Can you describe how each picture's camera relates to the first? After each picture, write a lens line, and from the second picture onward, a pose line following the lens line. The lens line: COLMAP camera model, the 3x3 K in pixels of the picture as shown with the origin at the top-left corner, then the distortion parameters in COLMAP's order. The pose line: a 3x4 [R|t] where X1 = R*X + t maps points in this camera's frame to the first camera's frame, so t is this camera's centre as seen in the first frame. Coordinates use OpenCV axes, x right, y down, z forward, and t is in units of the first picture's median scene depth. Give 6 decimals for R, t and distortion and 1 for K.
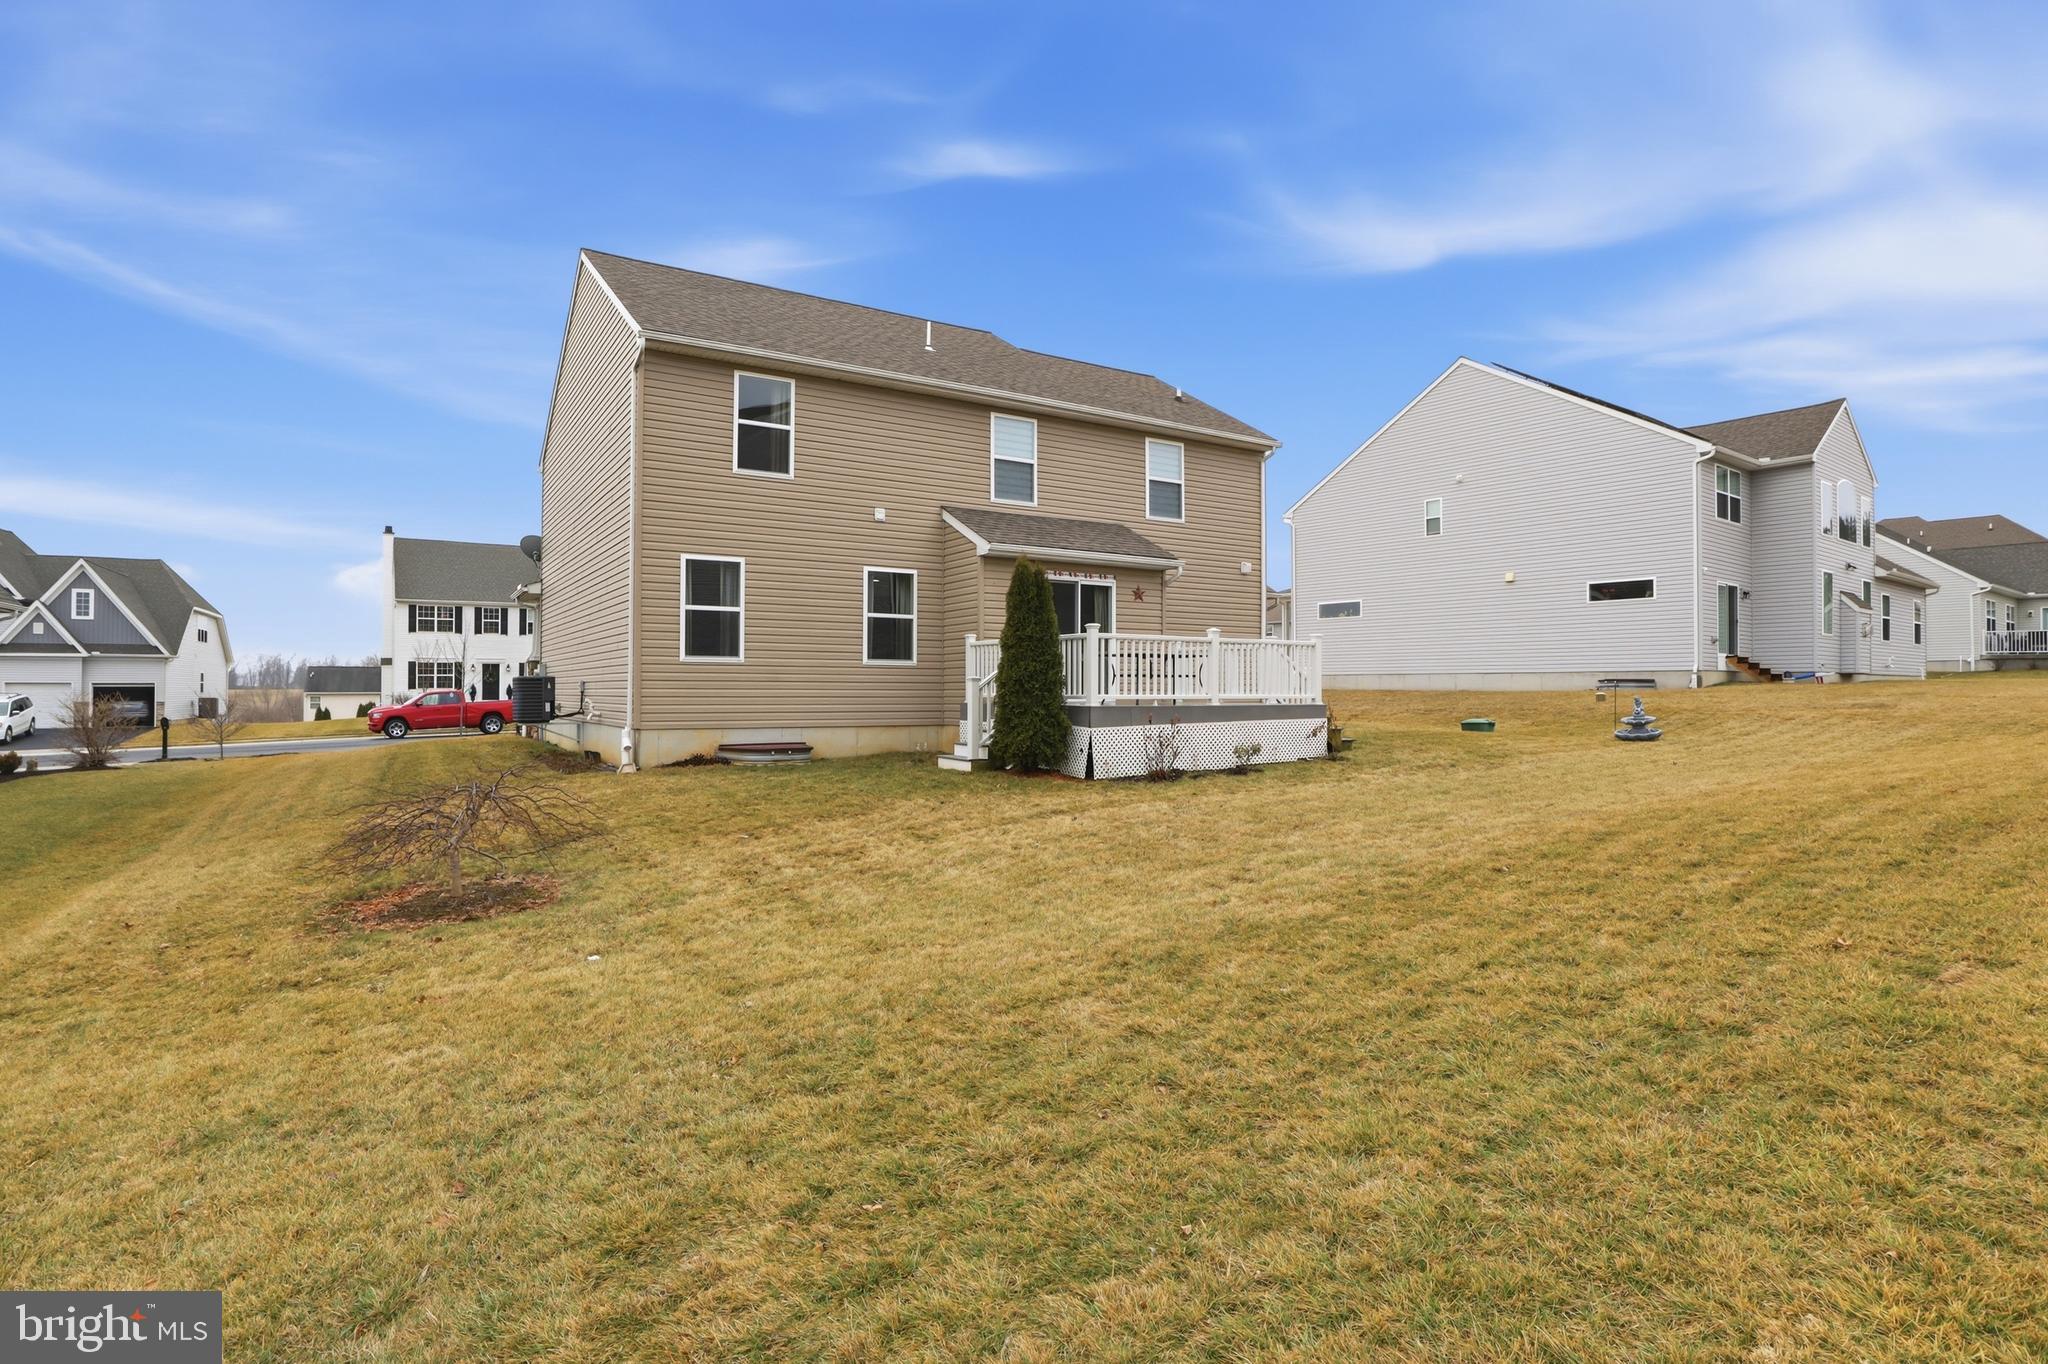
lens RADIAL K [[1025.8, 0, 1020.5], [0, 1025.8, 675.9], [0, 0, 1]] dist [-0.027792, -0.000601]
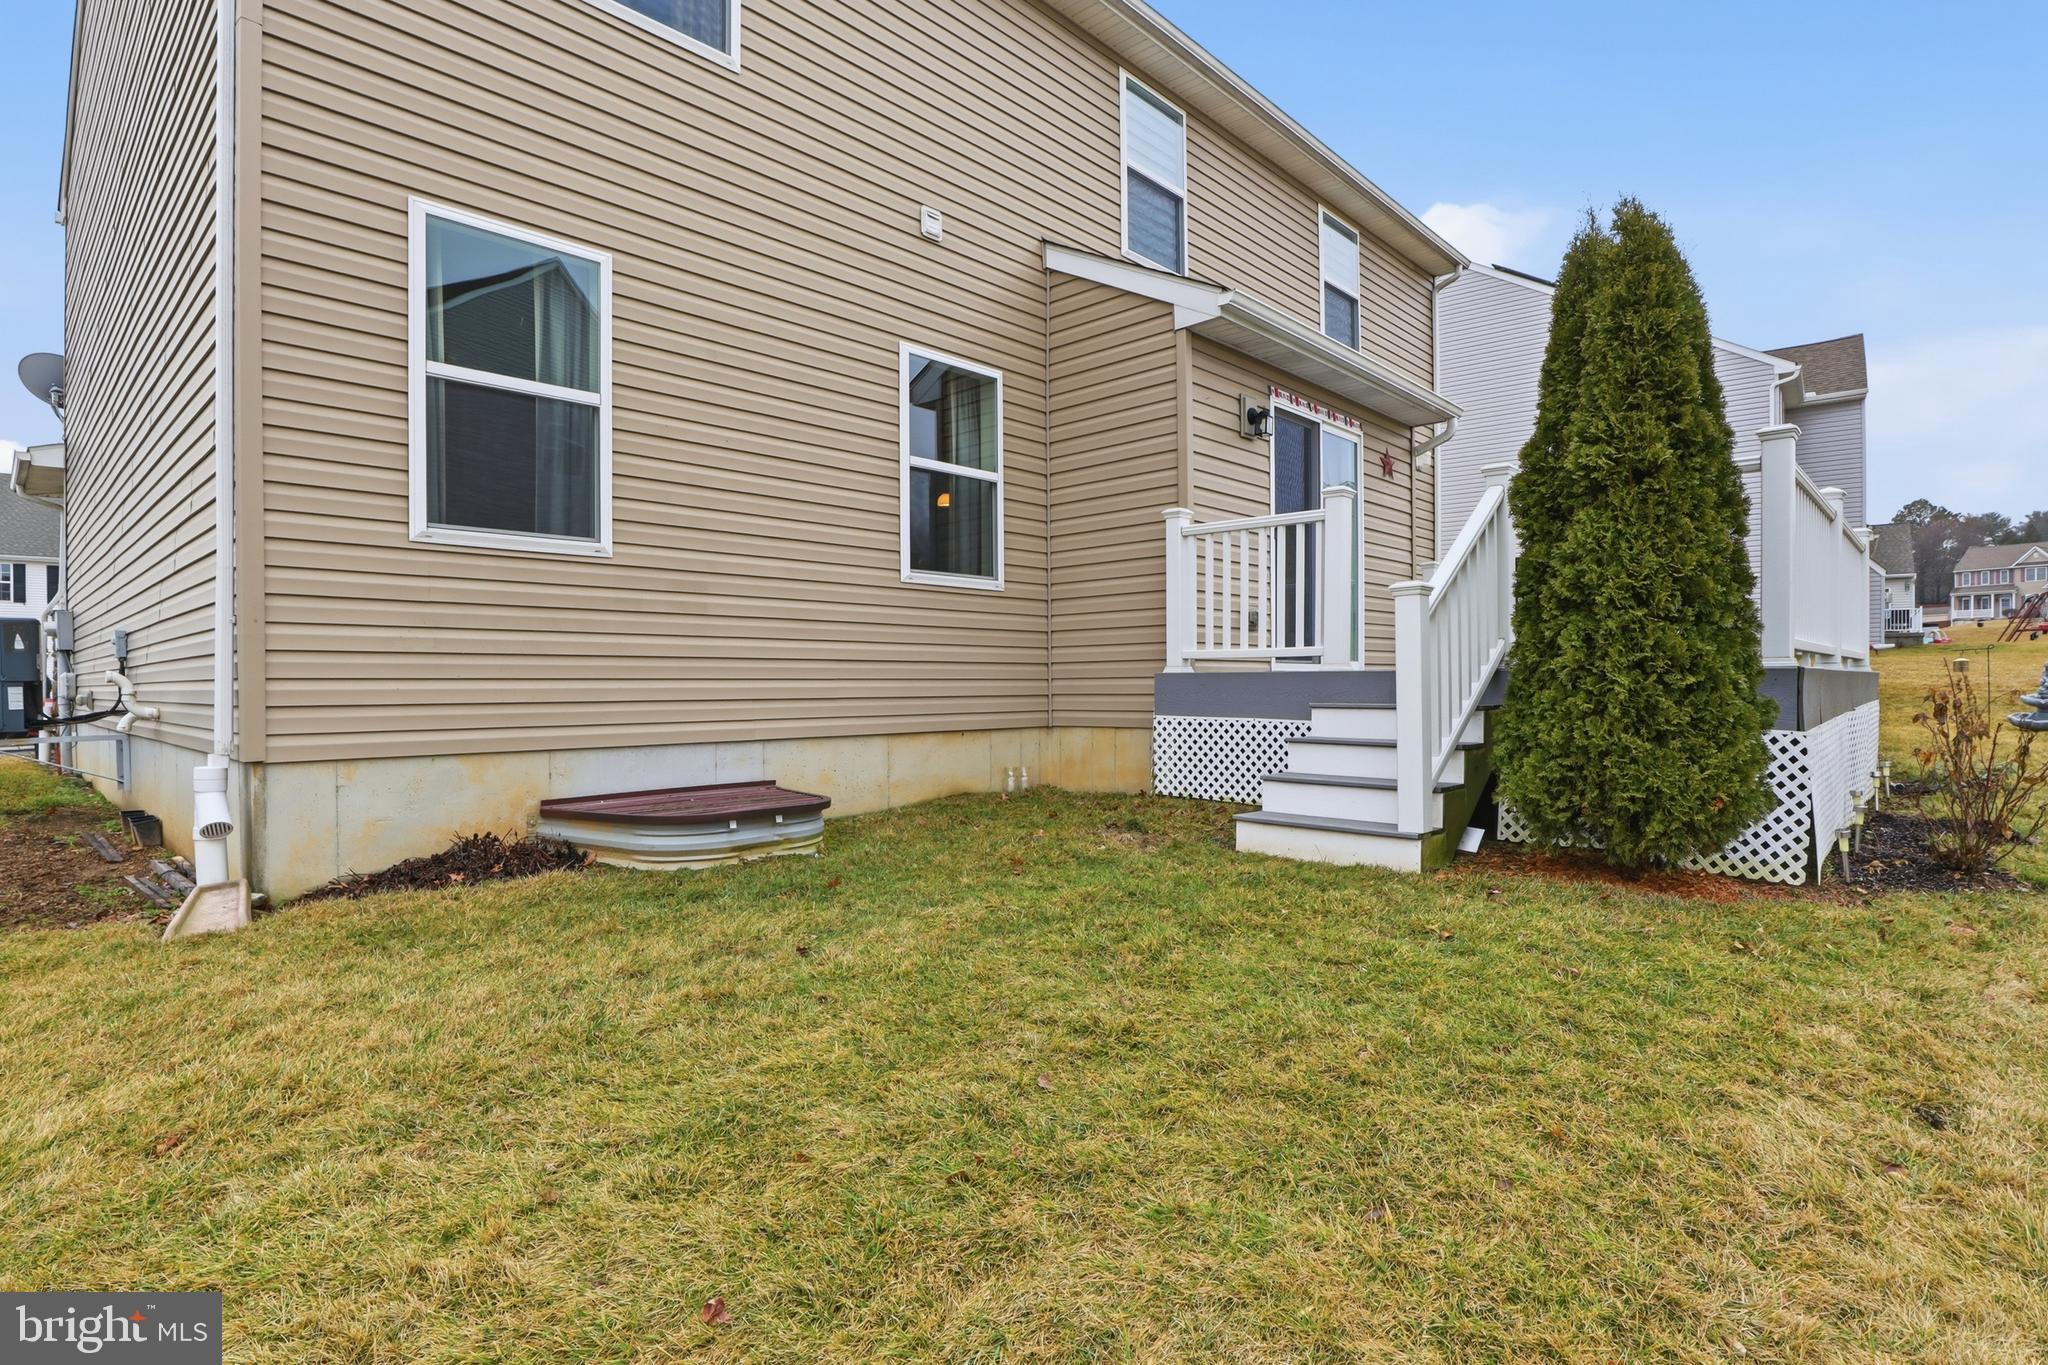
lens RADIAL K [[1025.8, 0, 1025.6], [0, 1025.8, 688.5], [0, 0, 1]] dist [-0.027792, -0.000601]
pose [[0.968098, -0.010380, 0.250359, -0.201193], [0.005515, 0.999782, 0.020127, 0.022407], [-0.250513, -0.018104, 0.967944, 0.574759]]
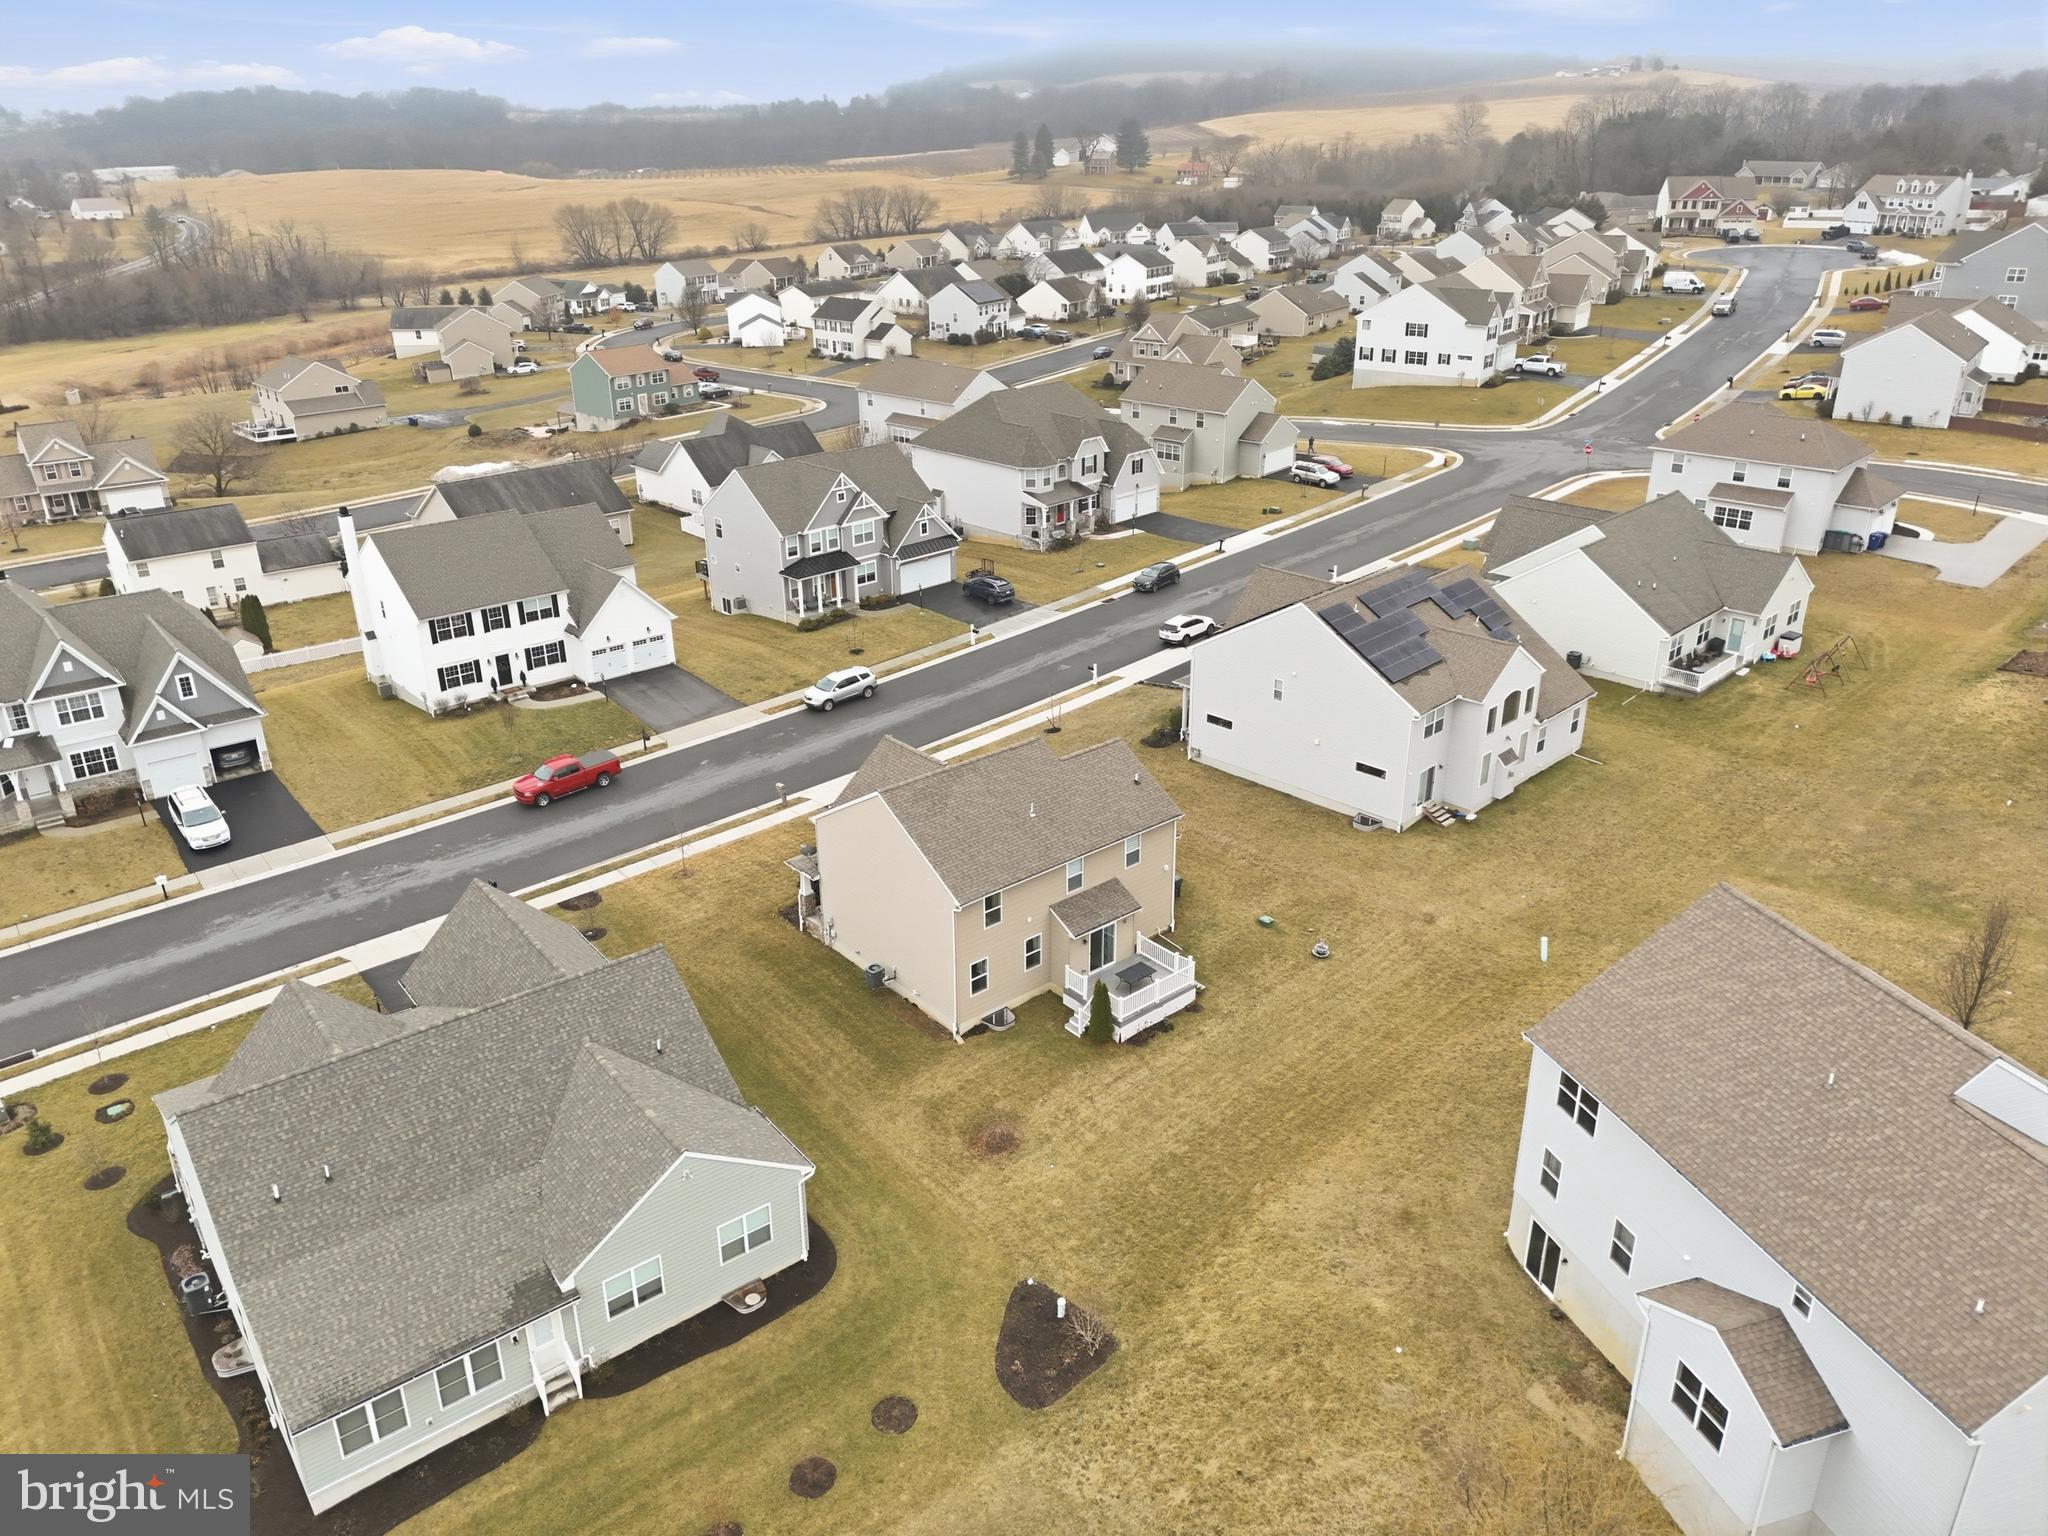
lens RADIAL K [[1508.8, 0, 1020.9], [0, 1508.8, 754.2], [0, 0, 1]] dist [0.094881, -0.093772]
pose [[0.988421, -0.064921, 0.137145, -0.634476], [0.001136, 0.906986, 0.421160, -2.077054], [-0.151730, -0.416128, 0.896558, -2.158711]]
